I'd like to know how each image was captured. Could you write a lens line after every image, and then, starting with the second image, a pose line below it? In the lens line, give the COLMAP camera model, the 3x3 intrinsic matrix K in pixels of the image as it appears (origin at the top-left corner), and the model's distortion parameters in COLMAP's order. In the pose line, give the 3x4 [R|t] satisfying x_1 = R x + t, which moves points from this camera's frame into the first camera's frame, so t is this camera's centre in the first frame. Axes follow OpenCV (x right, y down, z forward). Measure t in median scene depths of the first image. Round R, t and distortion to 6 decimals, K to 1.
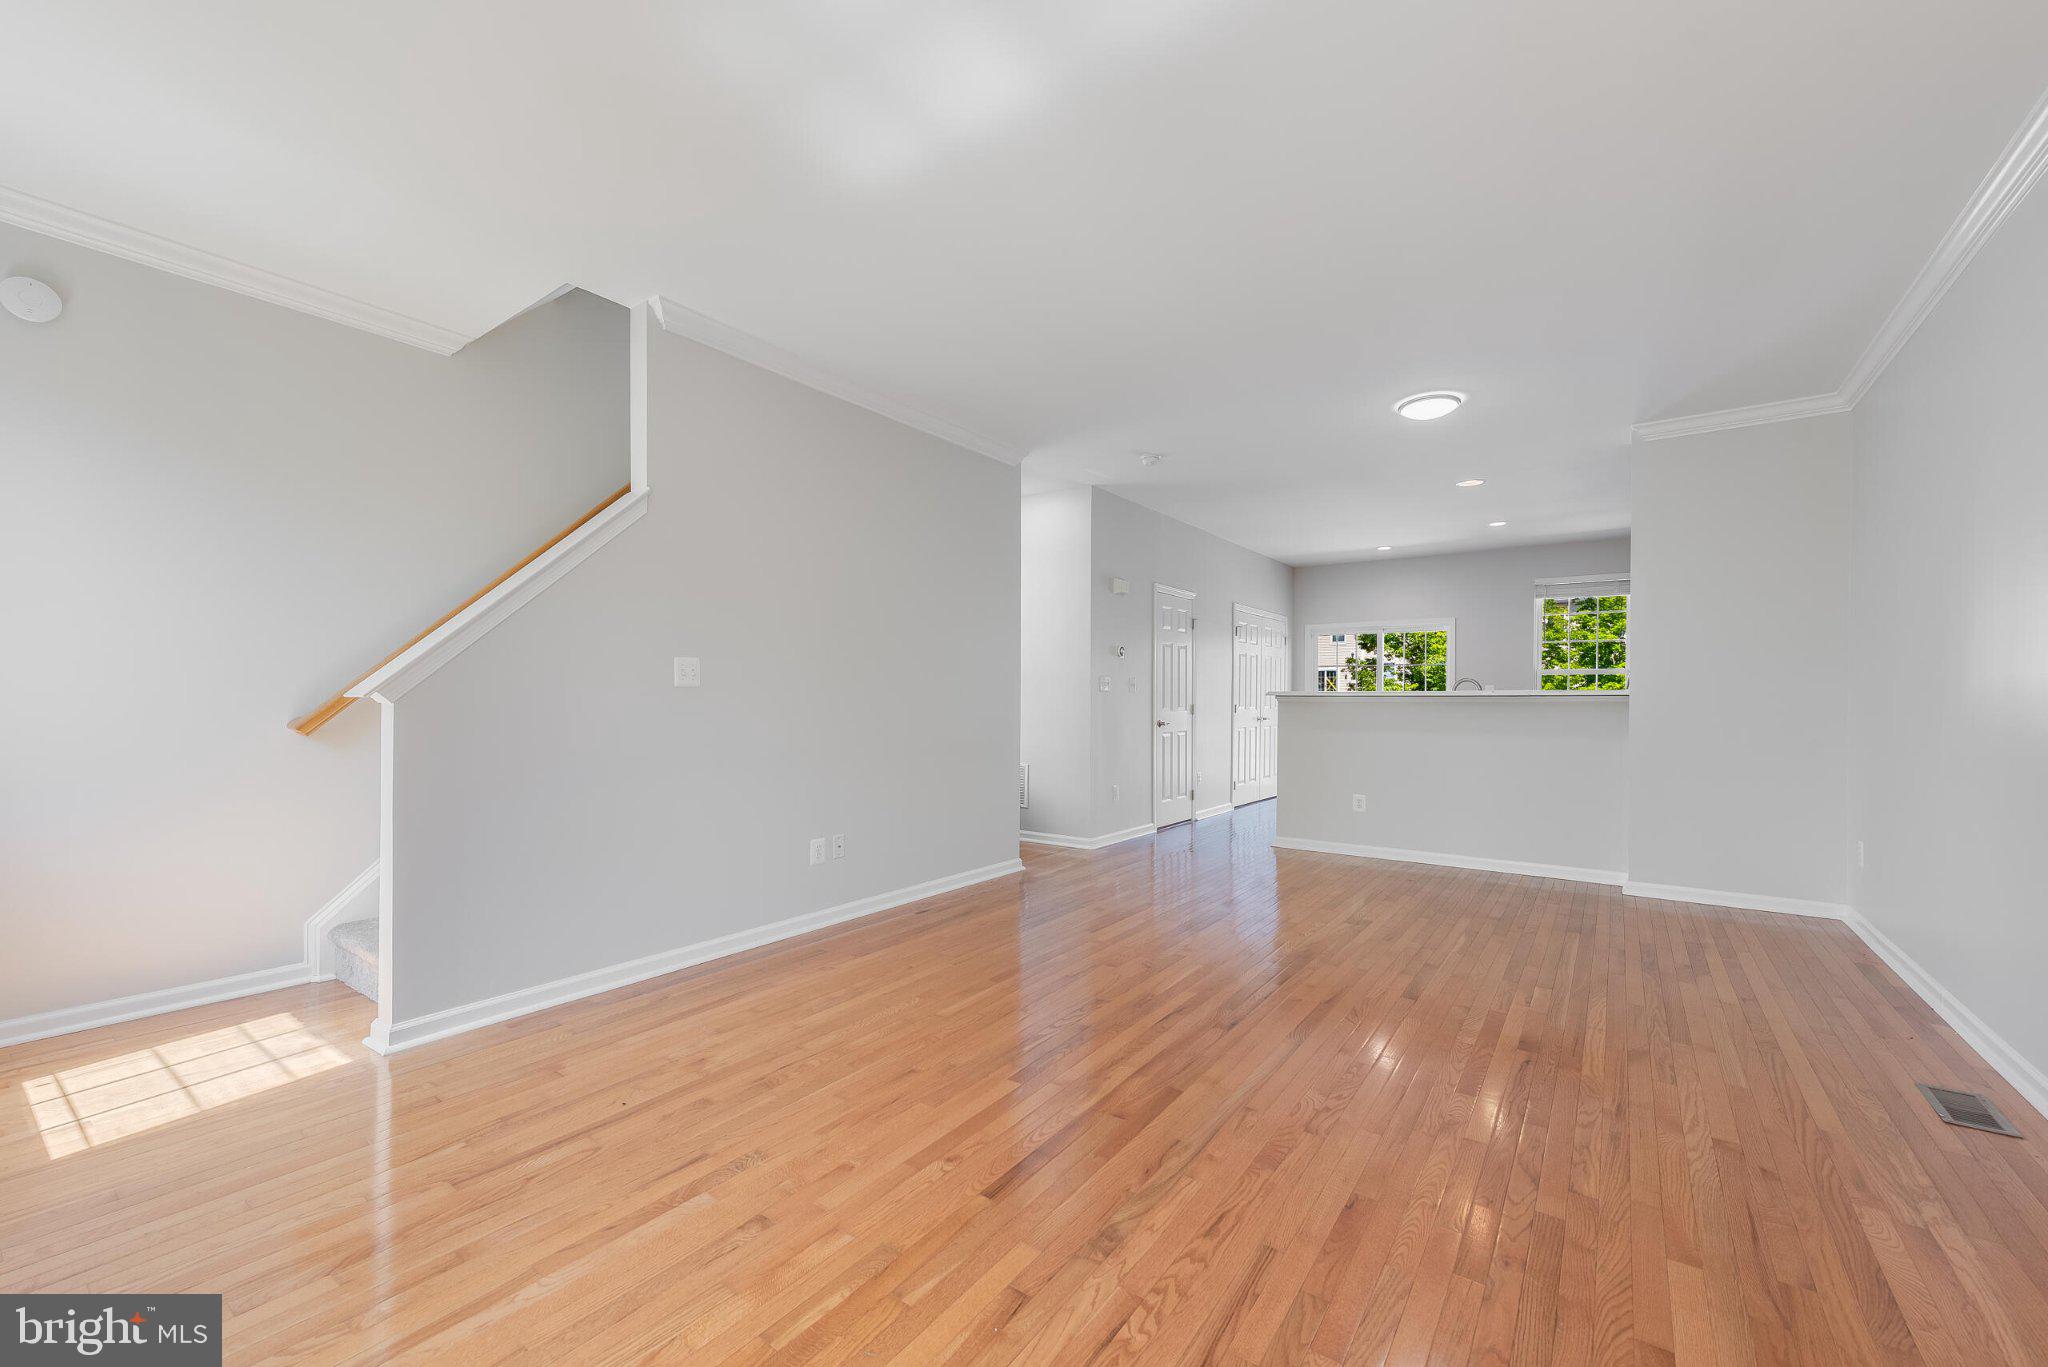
lens RADIAL K [[821.5, 0, 1022.7], [0, 821.5, 696.0], [0, 0, 1]] dist [0.001665, -0.000294]
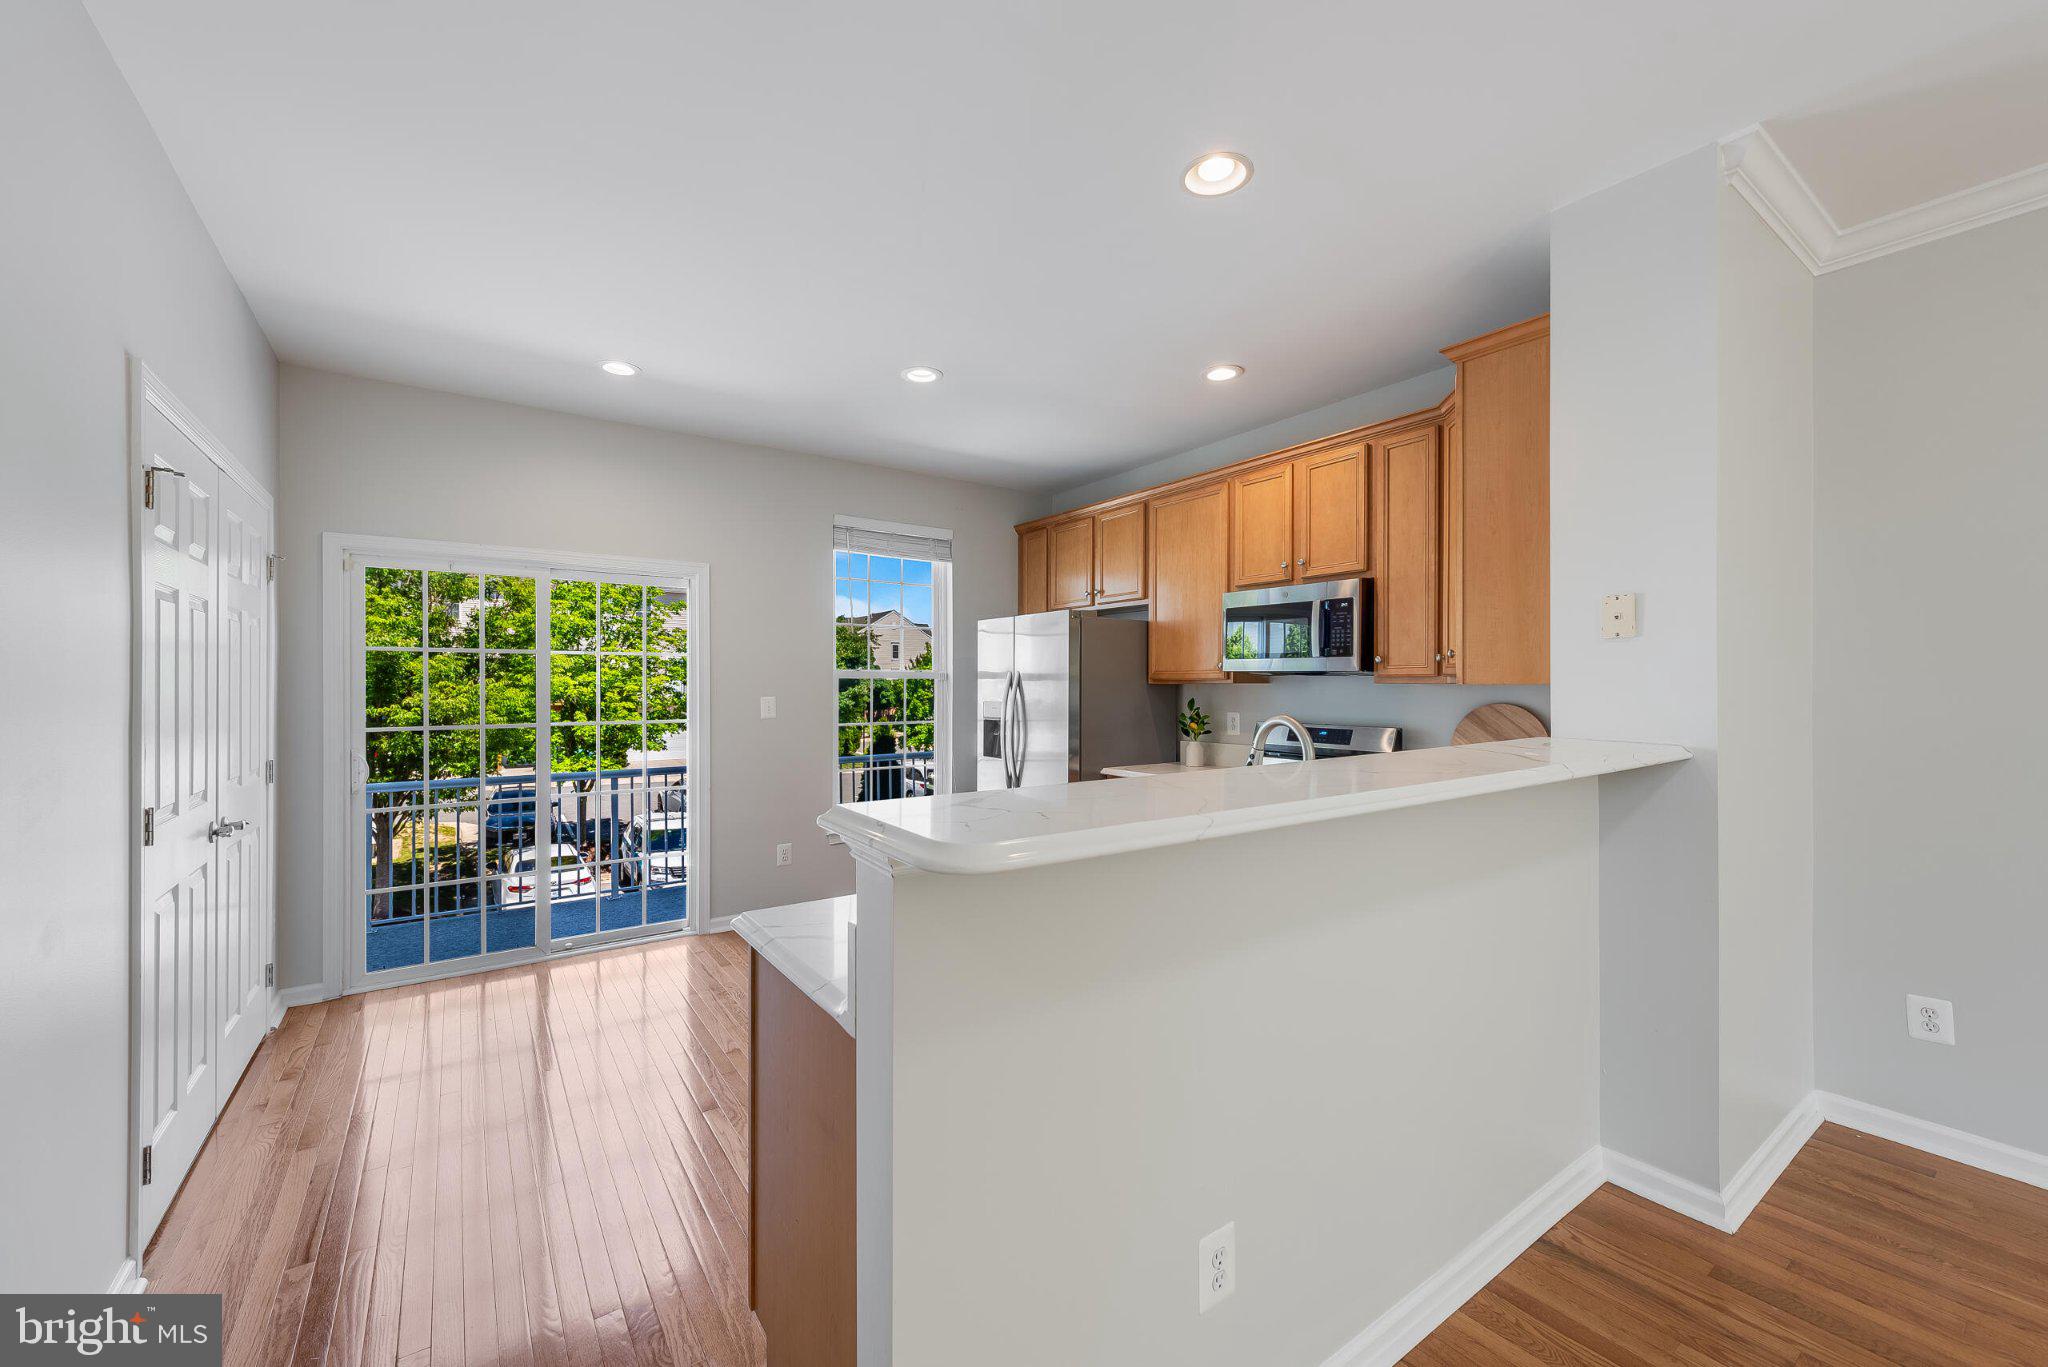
lens RADIAL K [[800.5, 0, 1020.2], [0, 800.5, 683.4], [0, 0, 1]] dist [0.010243, -0.002772]
pose [[0.326607, -0.005967, 0.945142, 0.304196], [0.002535, 0.999982, 0.005438, -0.061660], [-0.945157, 0.000620, 0.326616, 1.685656]]
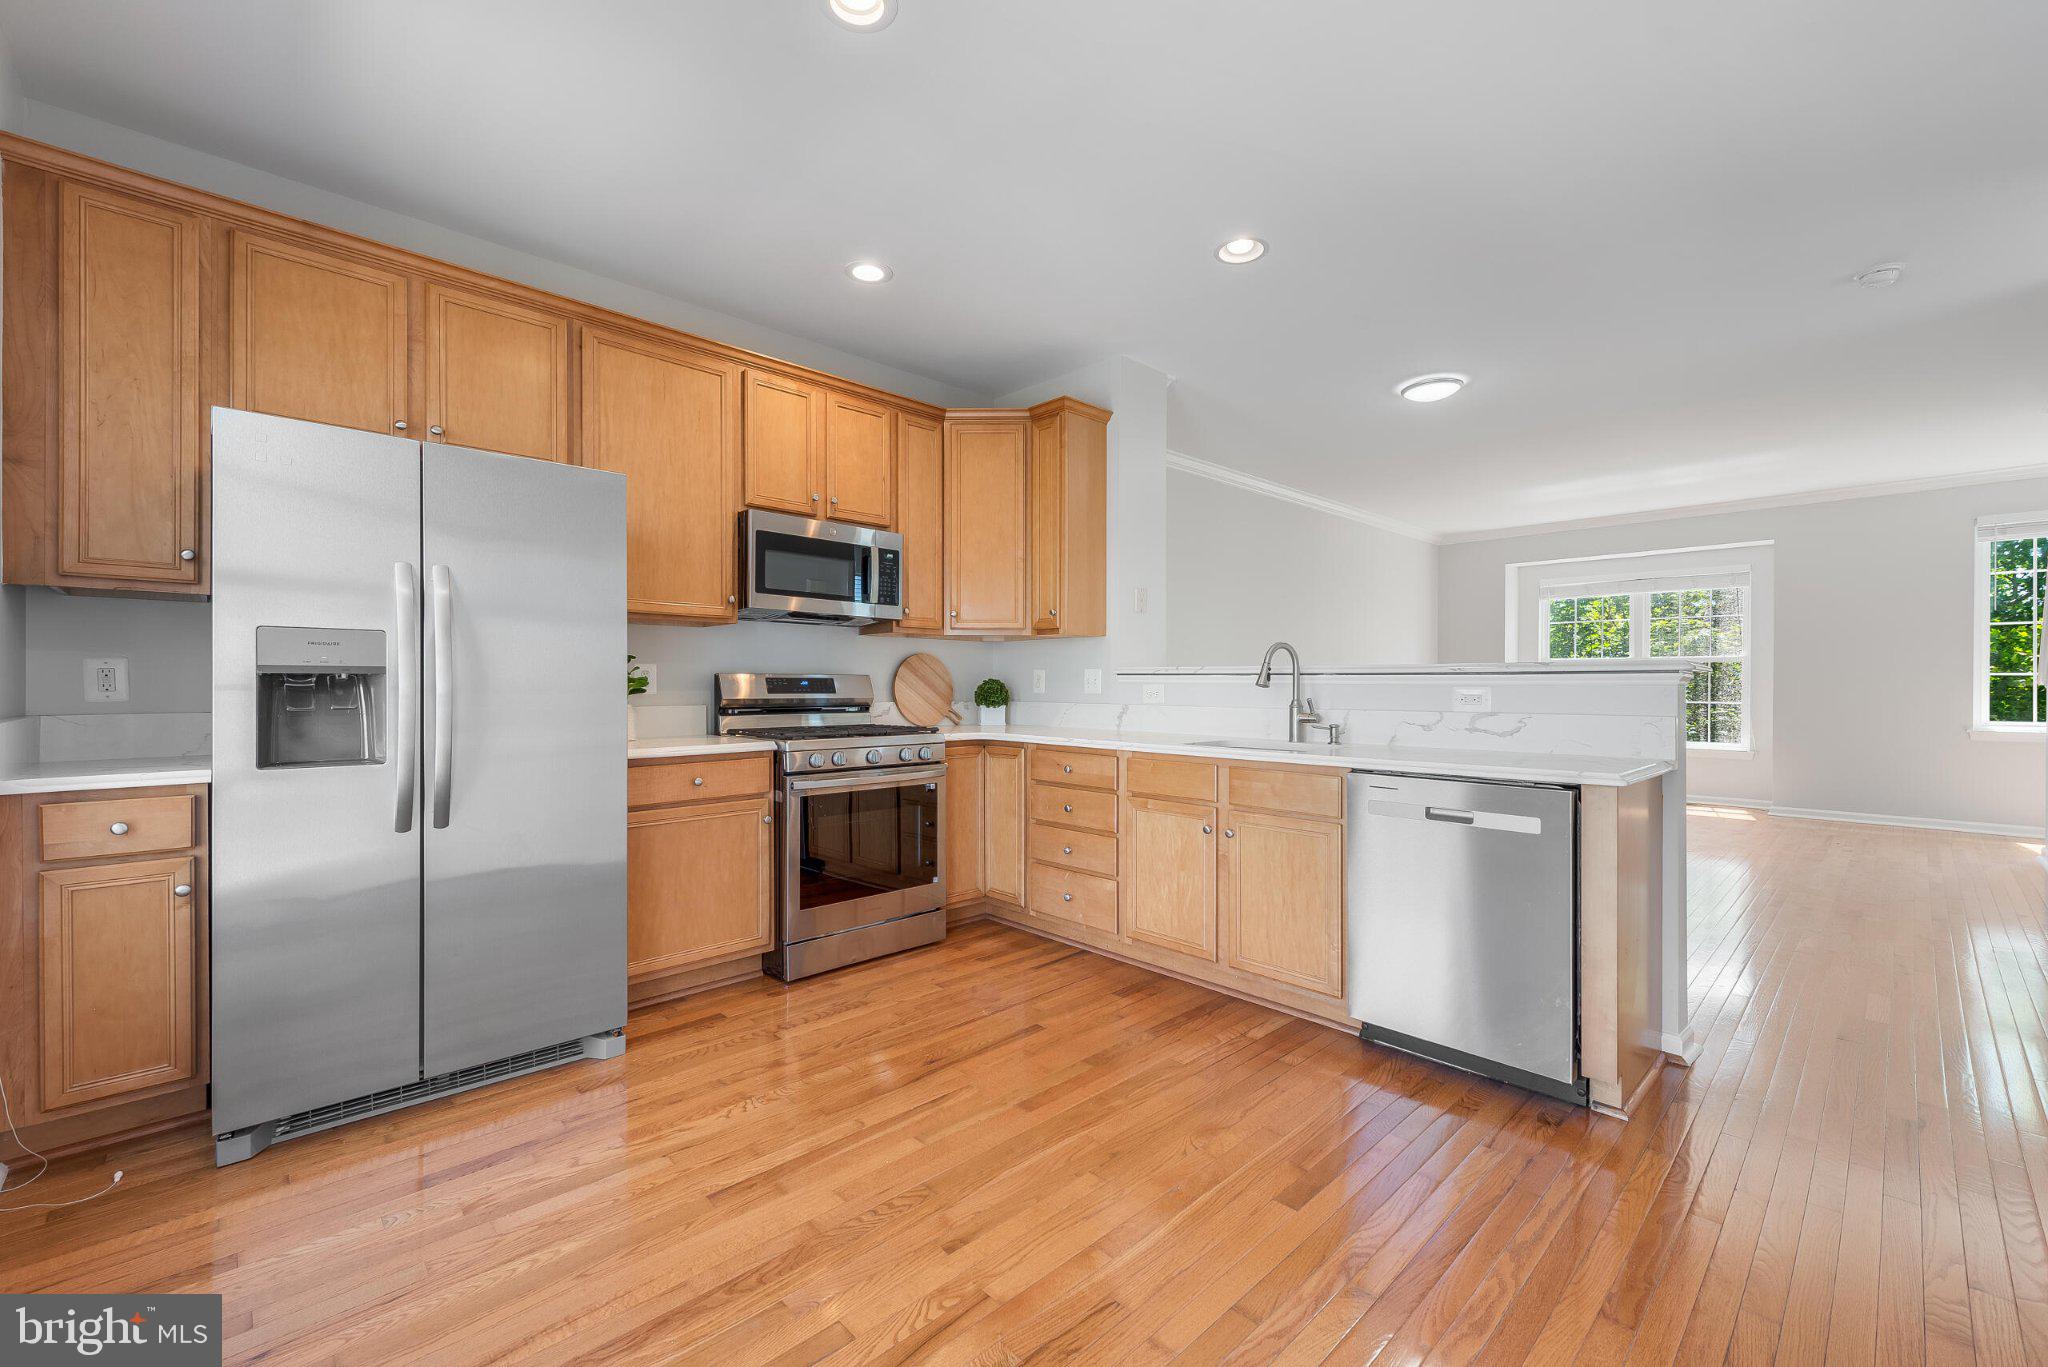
lens RADIAL K [[838.5, 0, 1024.0], [0, 838.5, 683.5], [0, 0, 1]] dist [0.009723, -0.000231]
pose [[-0.982945, -0.006201, 0.183798, 1.008932], [-0.006312, 0.999980, -0.000015, 0.013671], [-0.183794, -0.001175, -0.982964, 2.679614]]
